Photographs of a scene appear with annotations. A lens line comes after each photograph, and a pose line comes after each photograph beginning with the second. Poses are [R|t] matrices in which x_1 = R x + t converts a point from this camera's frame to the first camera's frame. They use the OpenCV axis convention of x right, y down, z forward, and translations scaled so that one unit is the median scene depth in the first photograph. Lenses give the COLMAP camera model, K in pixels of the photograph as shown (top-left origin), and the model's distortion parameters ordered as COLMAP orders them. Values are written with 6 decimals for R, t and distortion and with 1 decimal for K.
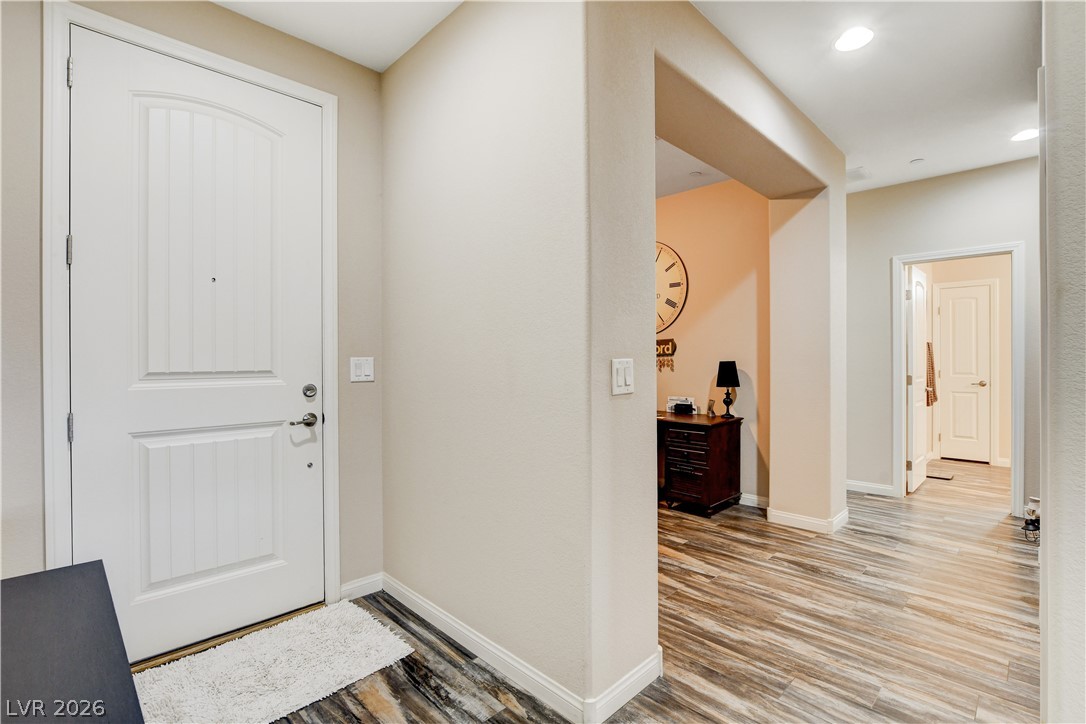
lens RADIAL K [[501.4, 0, 537.8], [0, 501.4, 360.9], [0, 0, 1]] dist [-0.011942, -0.000076]
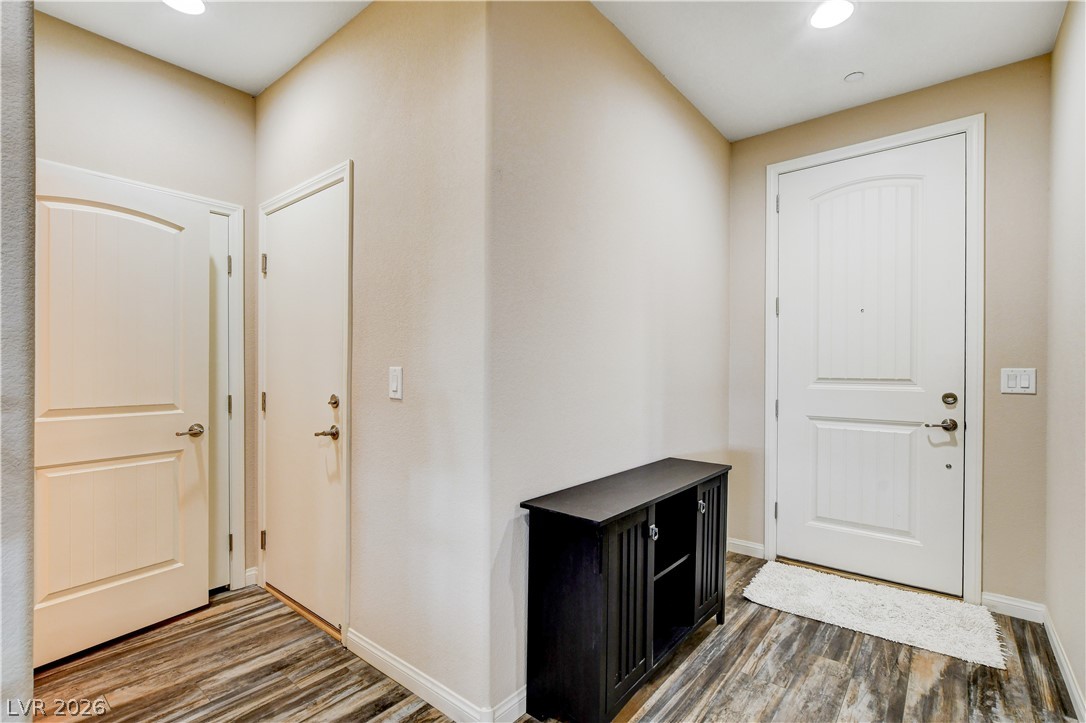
lens RADIAL K [[501.4, 0, 541.6], [0, 501.4, 366.6], [0, 0, 1]] dist [-0.011942, -0.000076]
pose [[0.108309, 0.003609, -0.994111, 0.542075], [-0.005956, 0.999978, 0.002981, -0.008691], [0.994099, 0.005598, 0.108329, -0.008952]]
